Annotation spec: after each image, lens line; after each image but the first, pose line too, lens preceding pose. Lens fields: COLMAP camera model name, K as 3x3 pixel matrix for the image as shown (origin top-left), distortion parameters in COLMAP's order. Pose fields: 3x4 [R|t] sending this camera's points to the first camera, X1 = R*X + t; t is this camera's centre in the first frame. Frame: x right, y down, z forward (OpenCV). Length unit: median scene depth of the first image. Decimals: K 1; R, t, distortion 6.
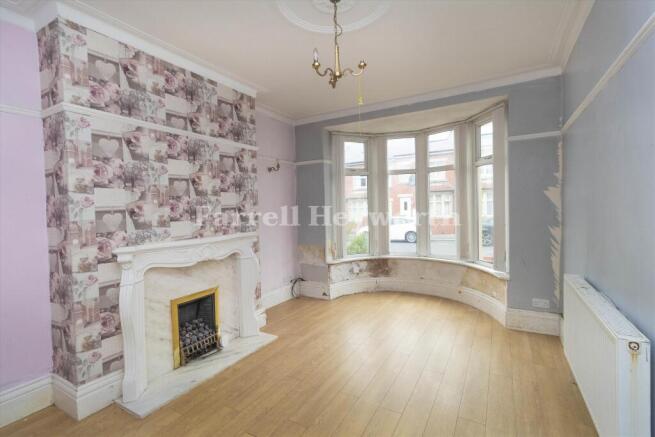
lens RADIAL K [[302.0, 0, 338.2], [0, 302.0, 212.3], [0, 0, 1]] dist [-0.000554, -0.000167]
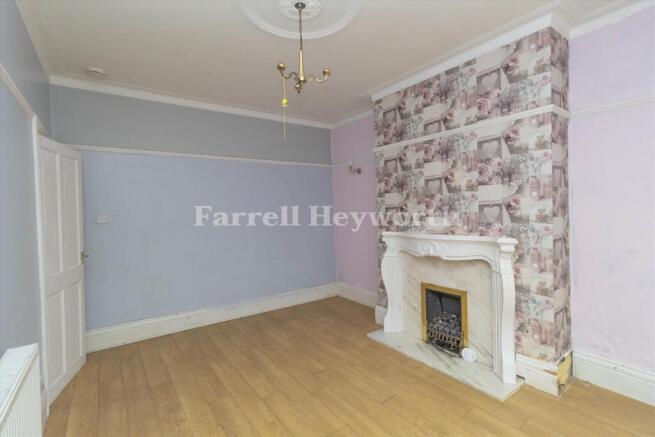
lens RADIAL K [[302.0, 0, 335.3], [0, 302.0, 214.9], [0, 0, 1]] dist [-0.000554, -0.000167]
pose [[-0.410865, 0.052284, -0.910196, 0.603376], [0.017301, 0.998622, 0.049554, -0.036989], [0.911532, 0.004613, -0.411204, 1.054548]]
